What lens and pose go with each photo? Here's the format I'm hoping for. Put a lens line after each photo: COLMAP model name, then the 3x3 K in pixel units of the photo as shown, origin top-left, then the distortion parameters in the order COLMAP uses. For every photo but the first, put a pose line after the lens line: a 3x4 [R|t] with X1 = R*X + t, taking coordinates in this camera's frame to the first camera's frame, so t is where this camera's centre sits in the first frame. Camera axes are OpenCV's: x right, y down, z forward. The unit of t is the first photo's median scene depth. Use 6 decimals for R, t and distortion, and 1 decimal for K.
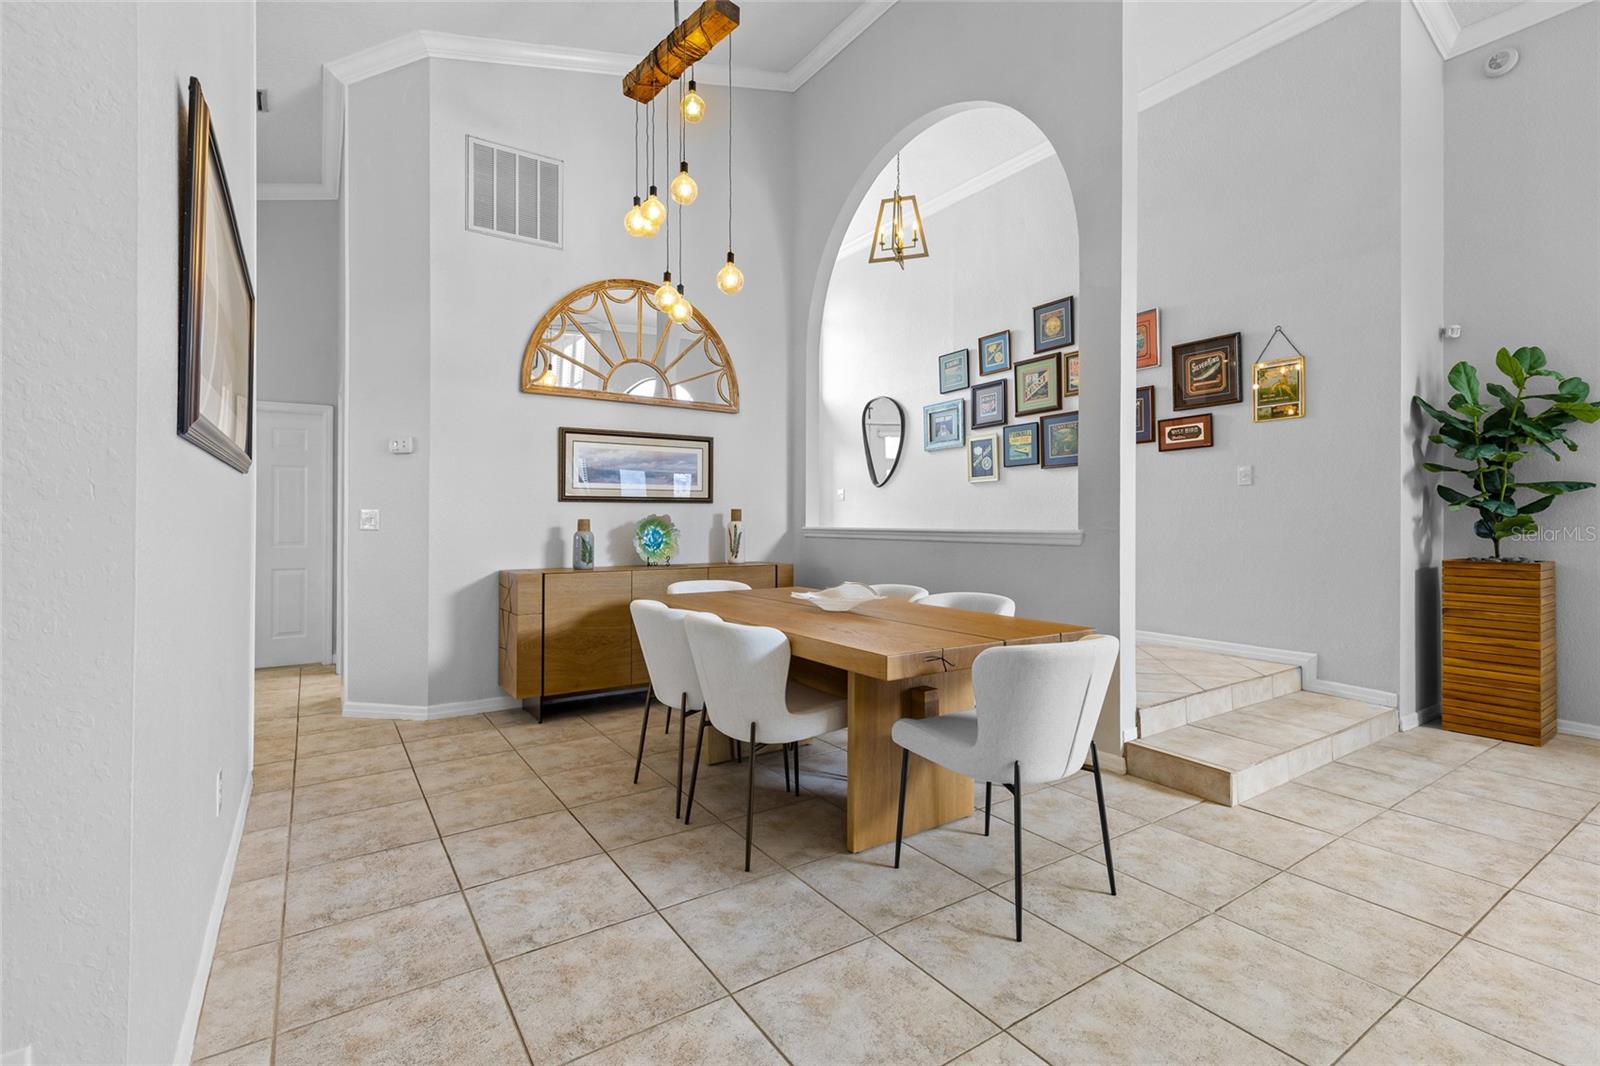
lens RADIAL K [[726.9, 0, 798.6], [0, 726.9, 515.1], [0, 0, 1]] dist [0.008046, -0.002401]
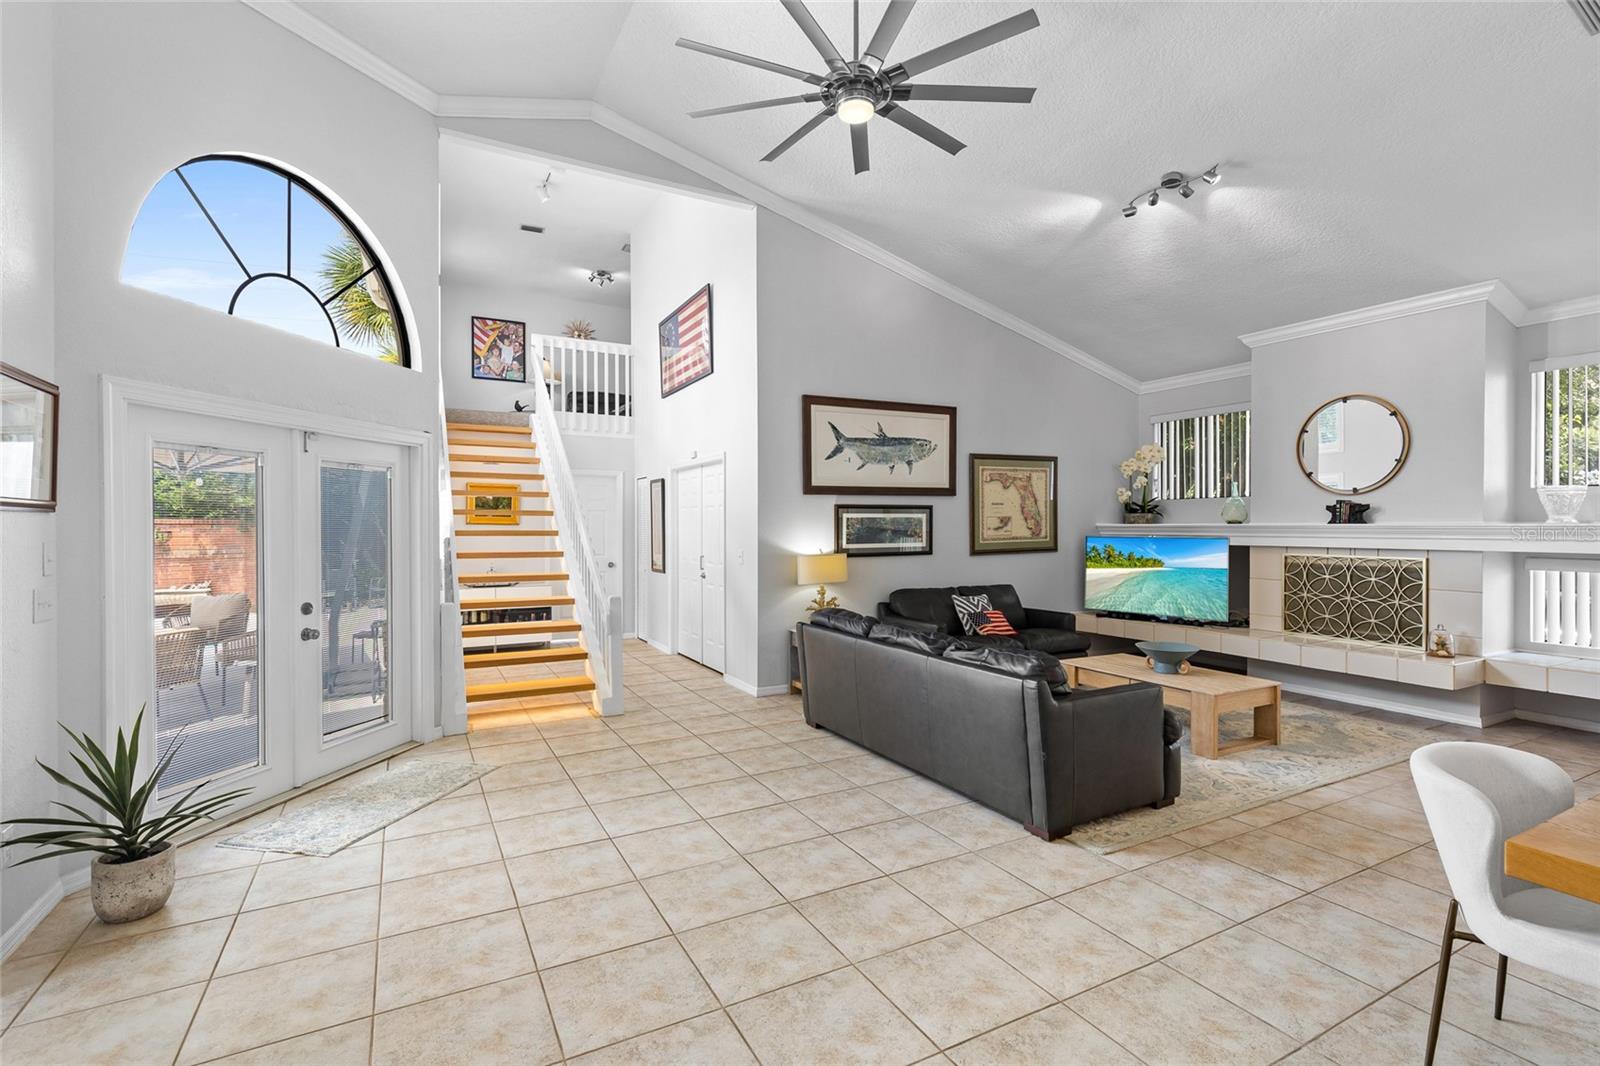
lens RADIAL K [[726.9, 0, 802.1], [0, 726.9, 541.3], [0, 0, 1]] dist [0.008046, -0.002401]
pose [[-0.995531, -0.002756, 0.094392, 0.628491], [-0.001060, 0.999837, 0.018010, -0.068658], [-0.094426, 0.017829, -0.995372, 1.110337]]
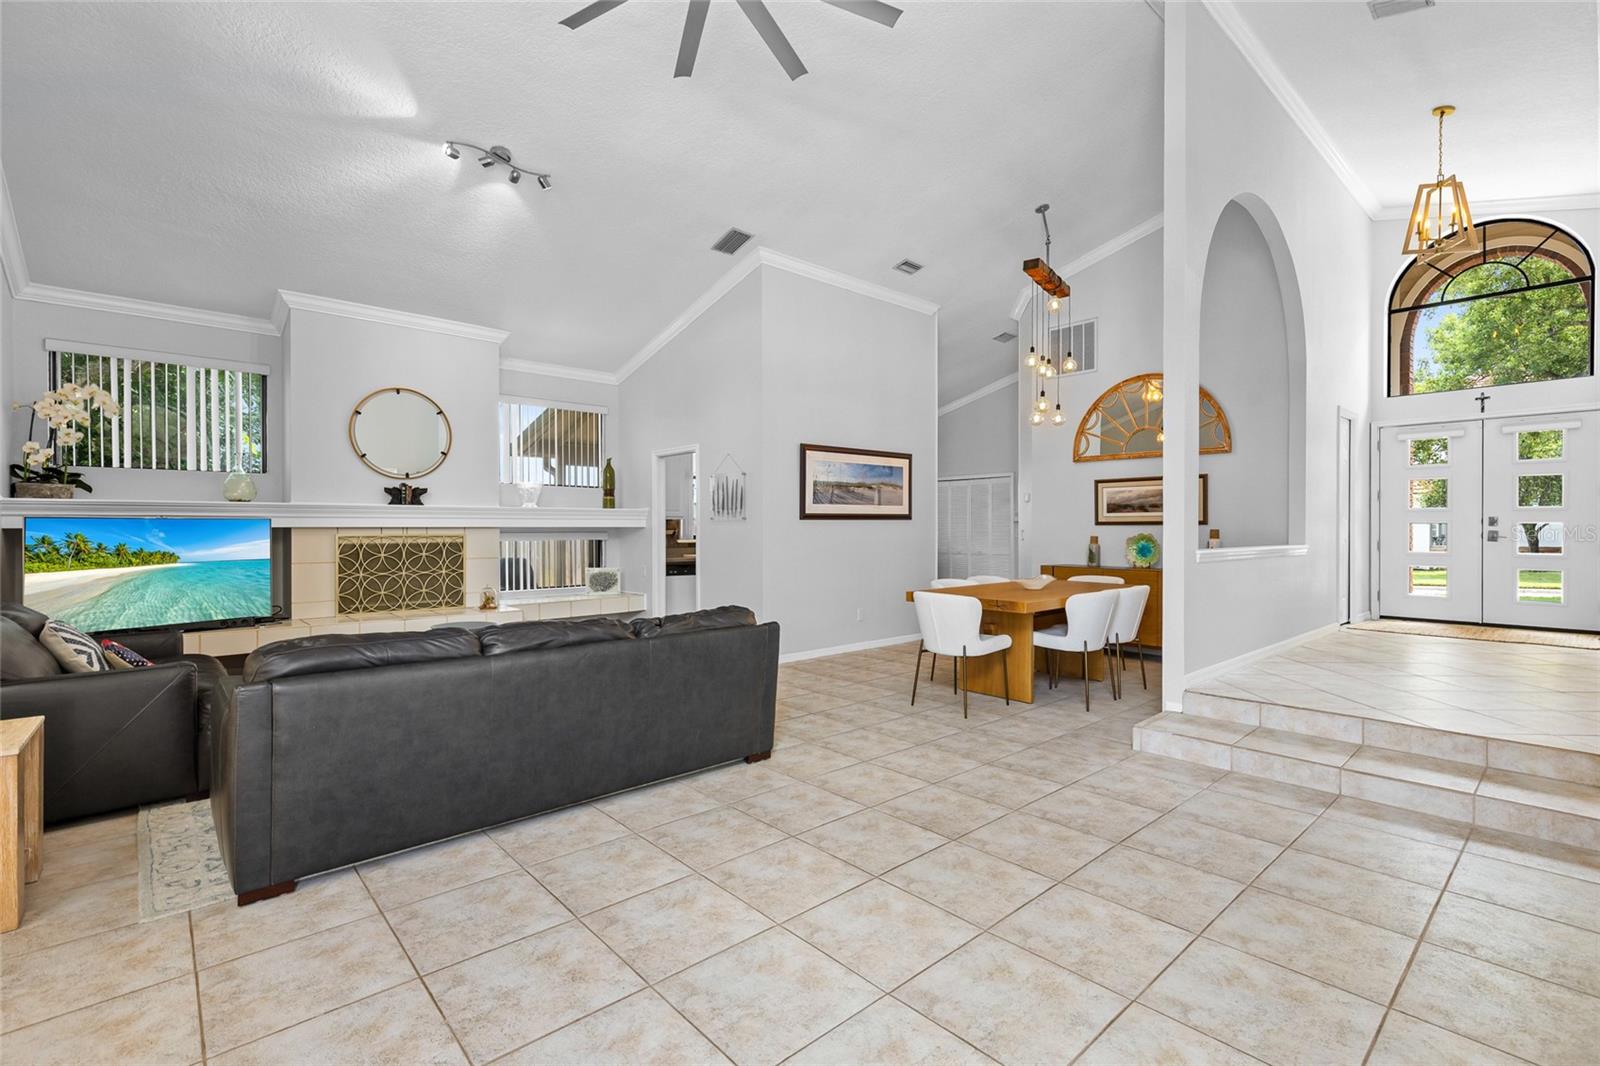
lens RADIAL K [[726.9, 0, 806.9], [0, 726.9, 535.8], [0, 0, 1]] dist [0.008046, -0.002401]
pose [[0.137727, 0.010177, -0.990418, 1.427080], [0.006598, 0.999916, 0.011192, -0.020730], [0.990448, -0.008077, 0.137648, 0.149331]]
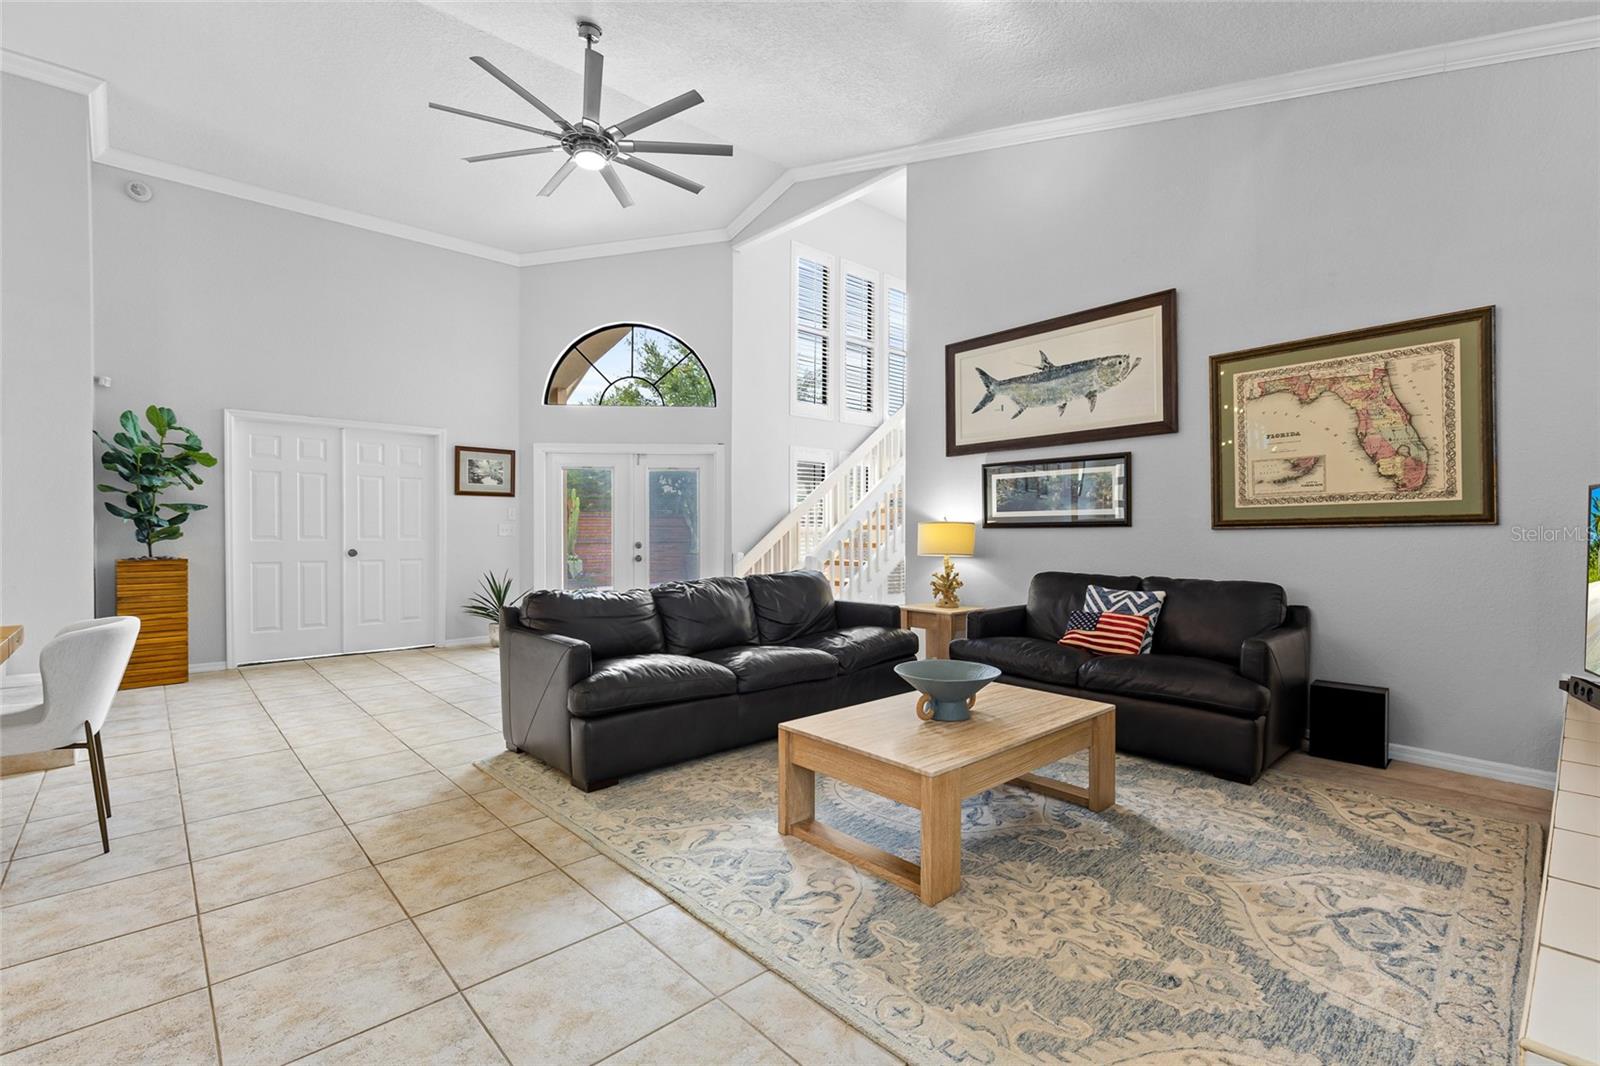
lens RADIAL K [[726.9, 0, 807.5], [0, 726.9, 531.2], [0, 0, 1]] dist [0.008046, -0.002401]
pose [[-0.158363, 0.000090, 0.987381, -0.608449], [-0.003953, 0.999992, -0.000726, 0.005983], [-0.987373, -0.004018, -0.158361, -0.008518]]
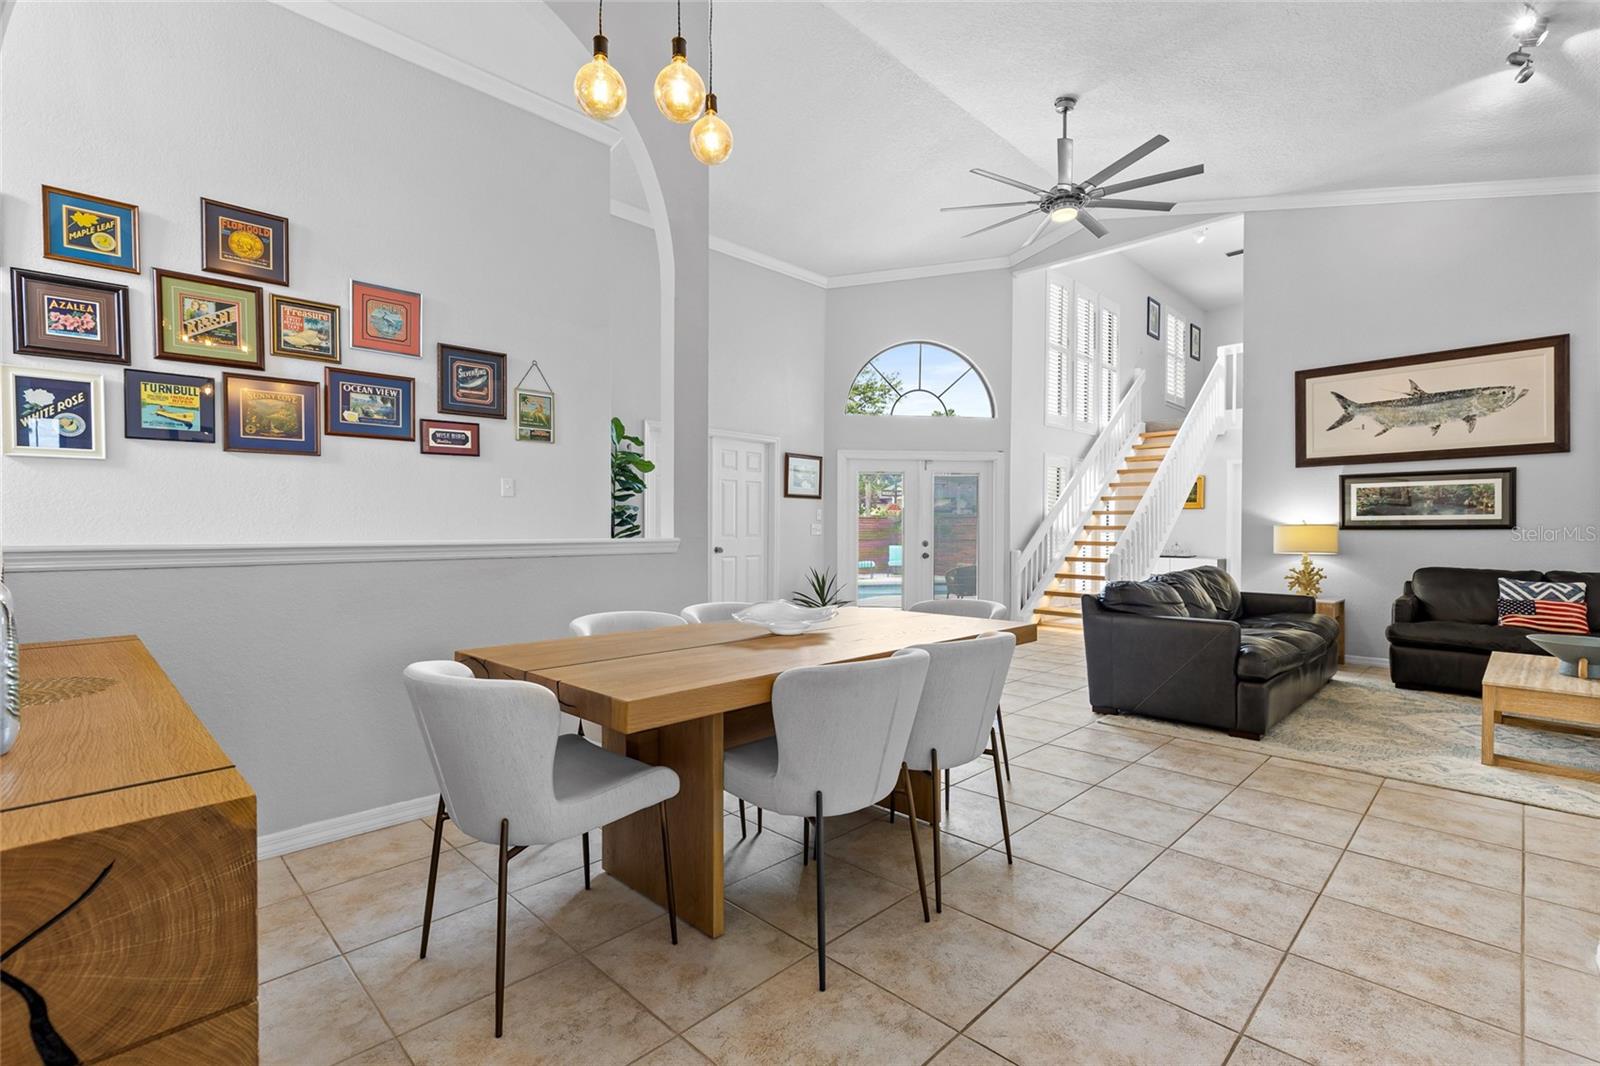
lens RADIAL K [[726.9, 0, 805.2], [0, 726.9, 534.2], [0, 0, 1]] dist [0.008046, -0.002401]
pose [[-0.200896, -0.007788, 0.979582, -0.643308], [-0.007213, 0.999953, 0.006471, 0.005646], [-0.979586, -0.005766, -0.200943, 0.932846]]
